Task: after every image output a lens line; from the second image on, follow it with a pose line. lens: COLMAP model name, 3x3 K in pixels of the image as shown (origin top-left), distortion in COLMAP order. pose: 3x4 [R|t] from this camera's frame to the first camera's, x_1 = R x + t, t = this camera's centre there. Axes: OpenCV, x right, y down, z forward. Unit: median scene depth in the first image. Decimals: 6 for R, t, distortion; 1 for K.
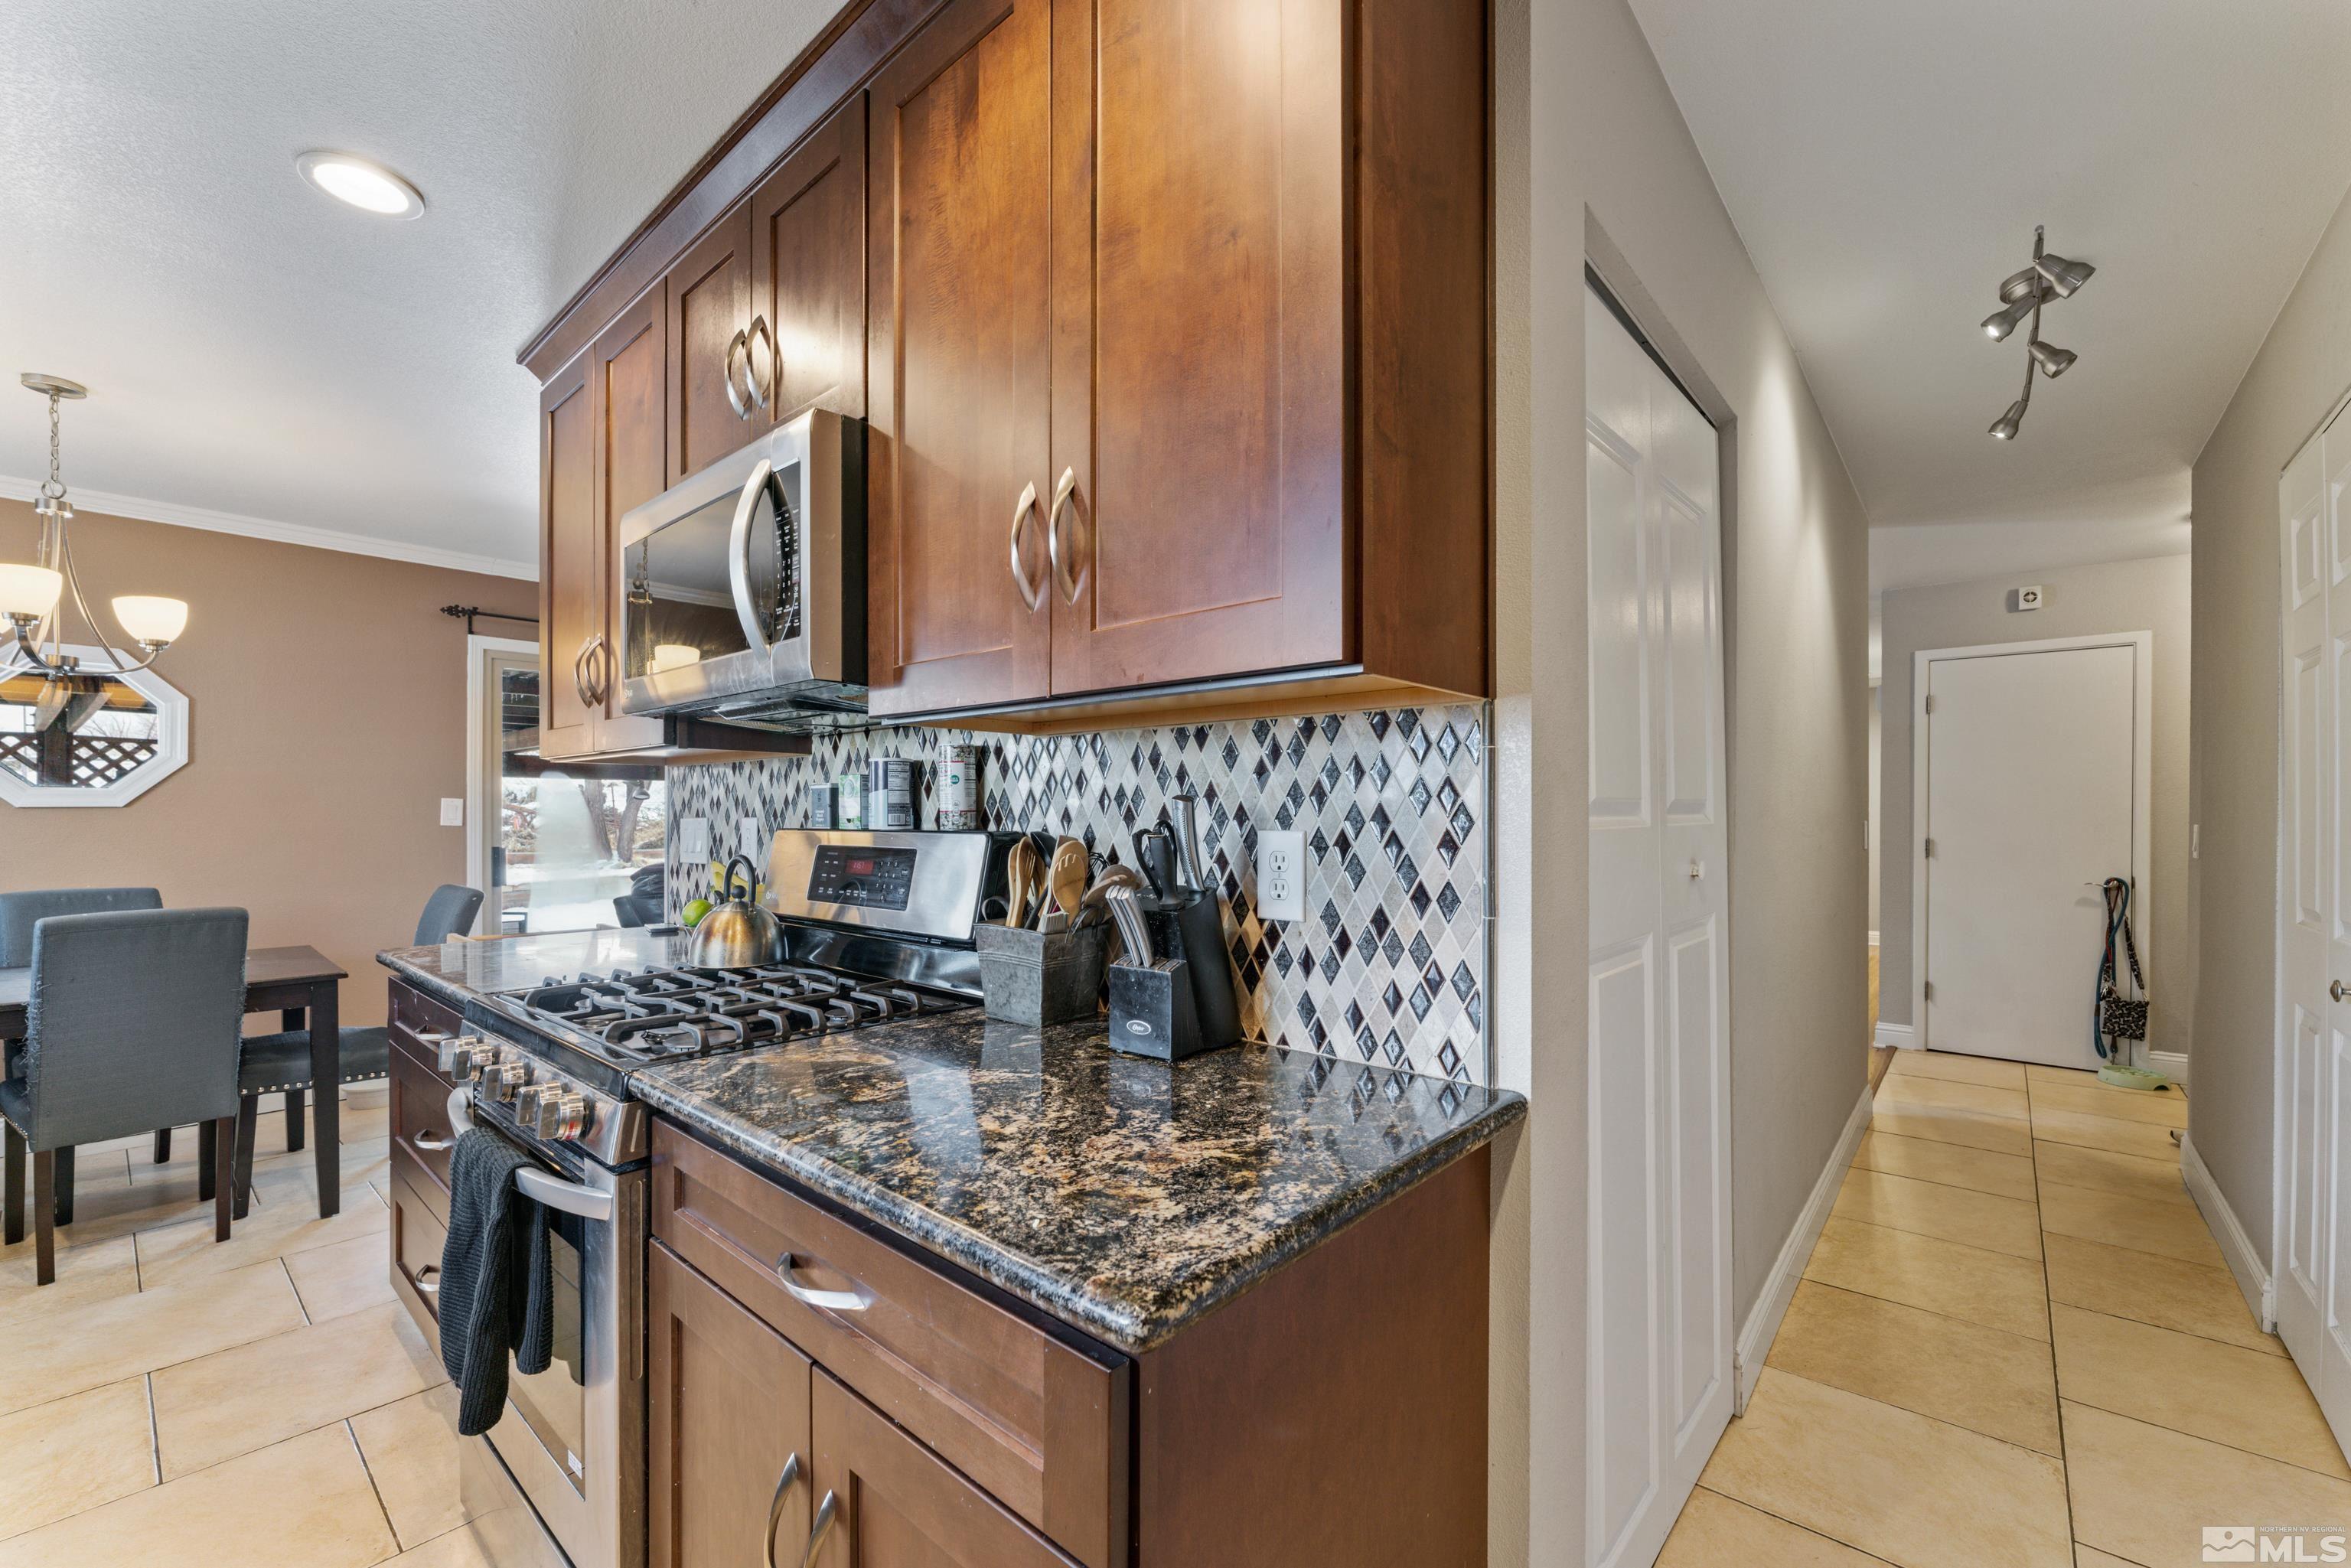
lens RADIAL K [[955.6, 0, 1183.0], [0, 955.6, 814.0], [0, 0, 1]] dist [-0.002407, -0.000283]
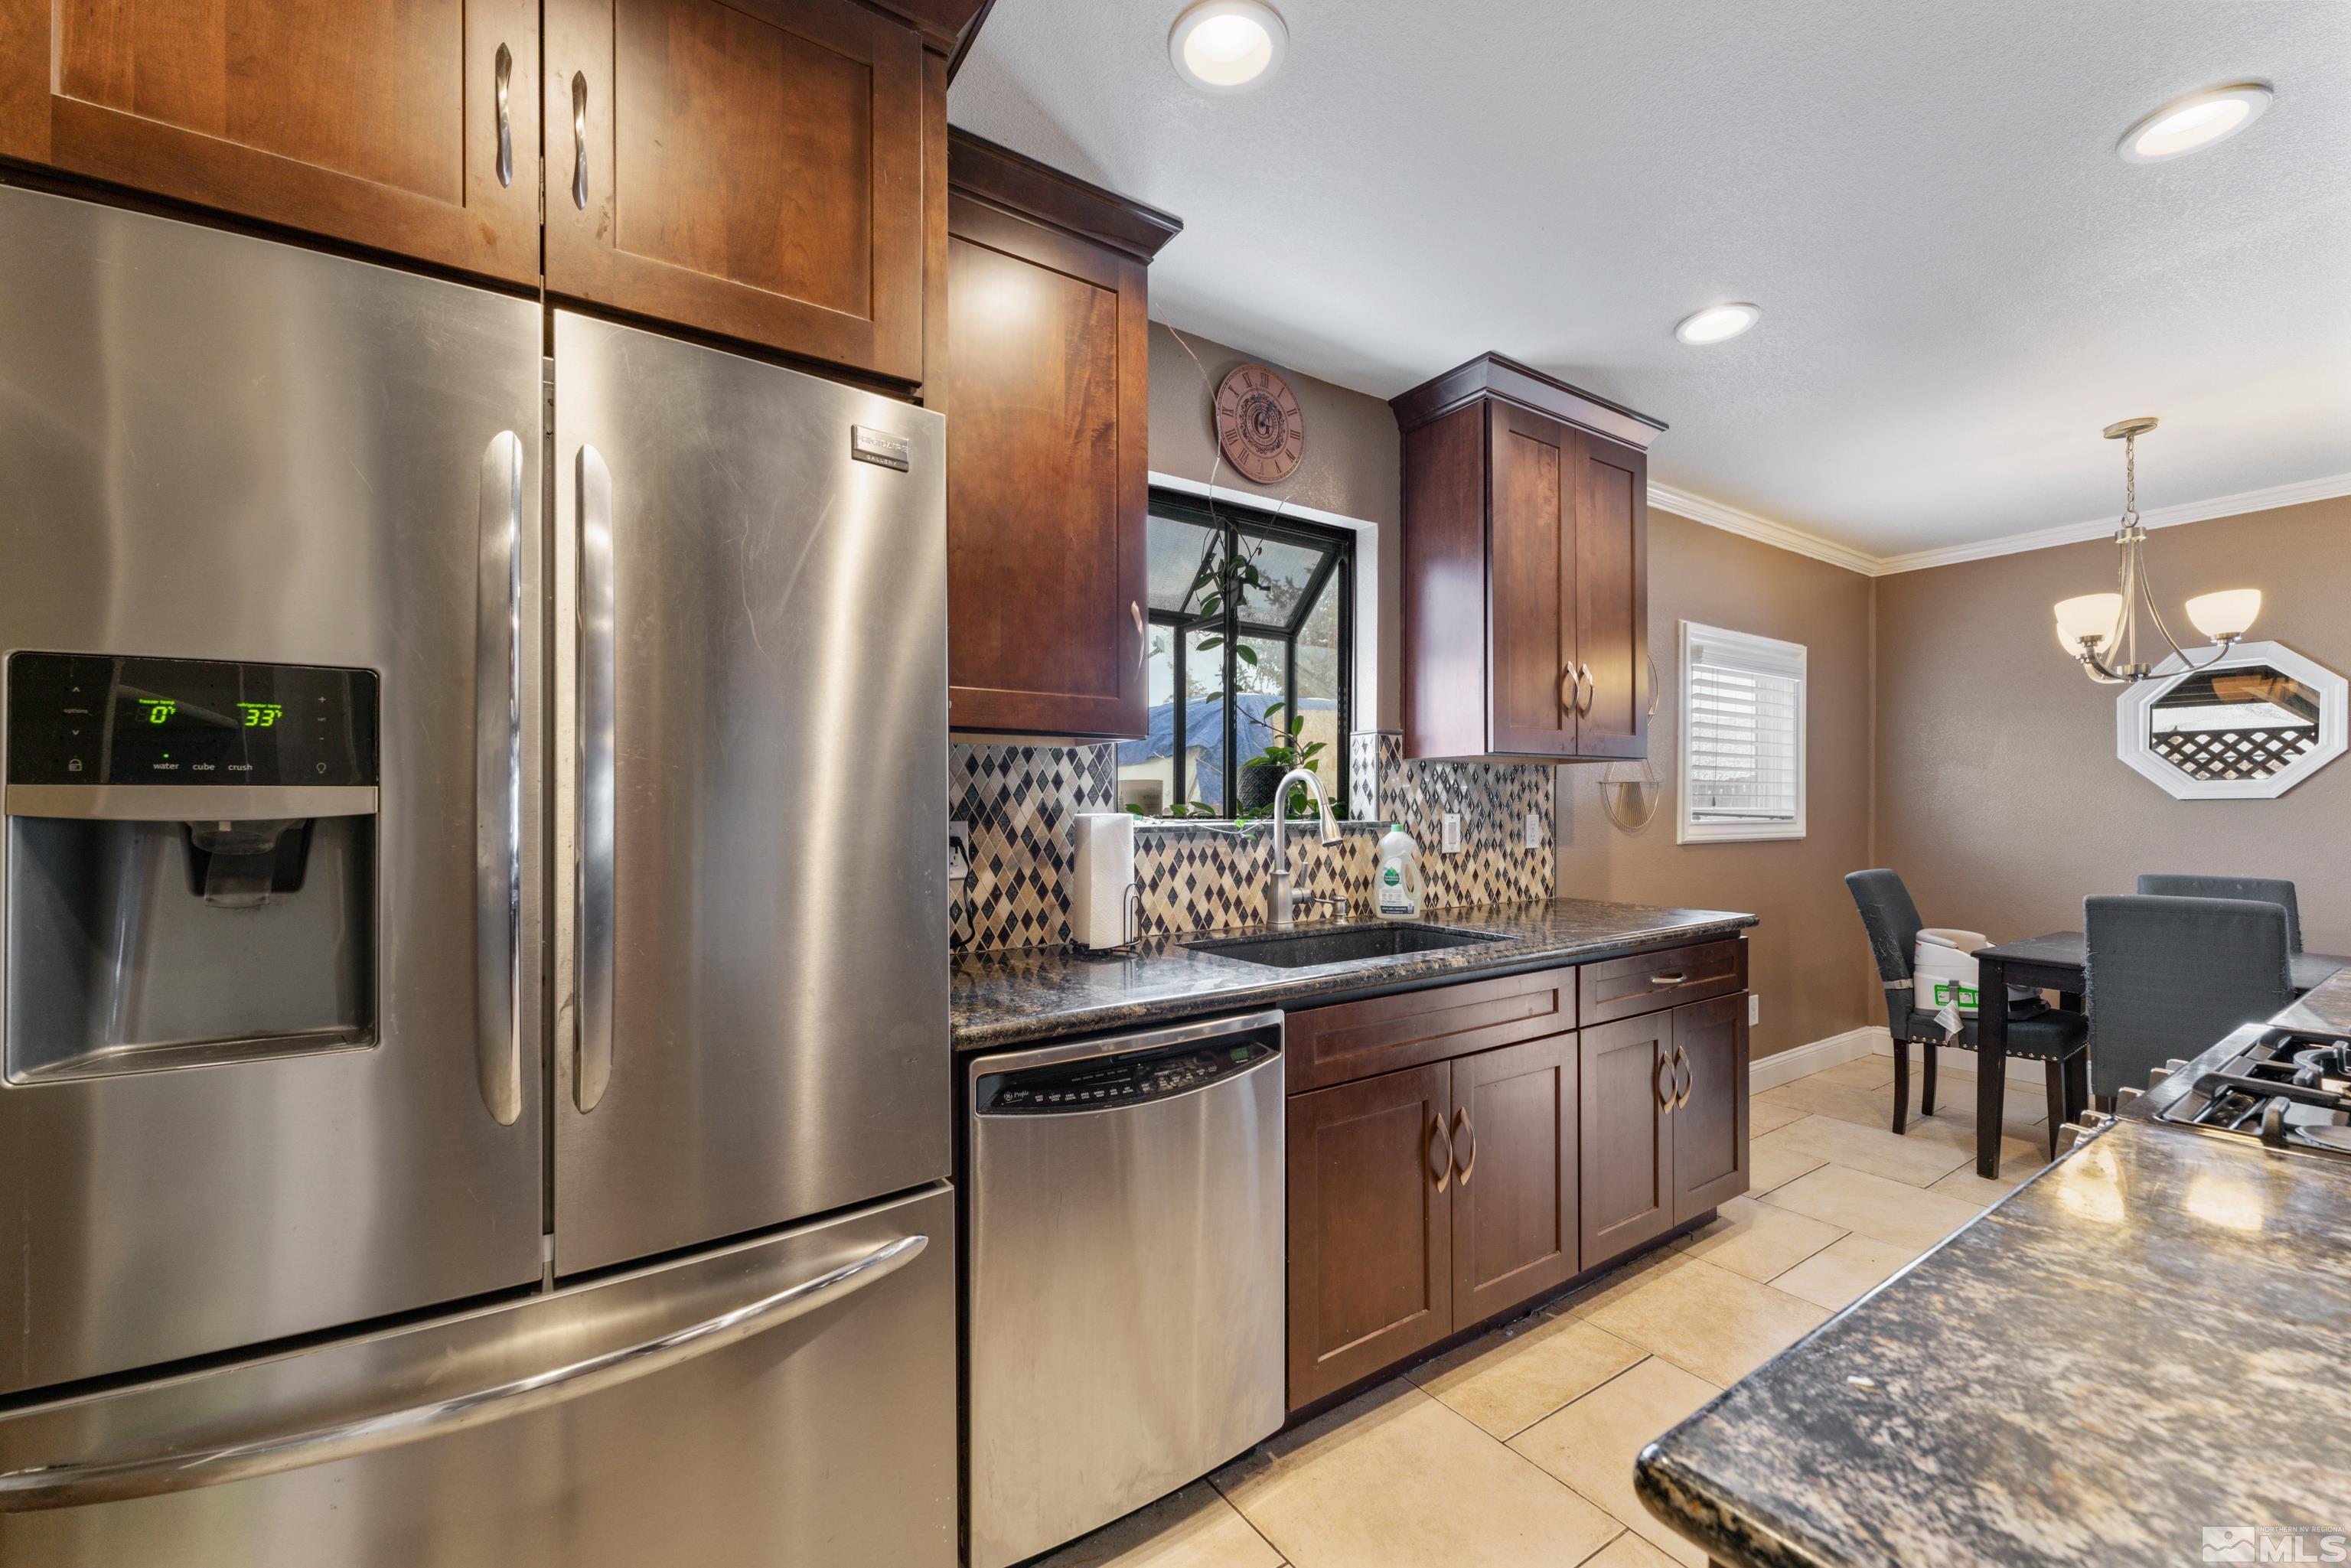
lens RADIAL K [[938.9, 0, 1175.5], [0, 938.9, 795.3], [0, 0, 1]] dist [0.000391, -0.000067]
pose [[-0.275252, -0.013629, -0.961275, 0.645973], [0.004410, 0.999871, -0.015439, 0.000924], [0.961362, -0.008489, -0.275157, 0.685968]]
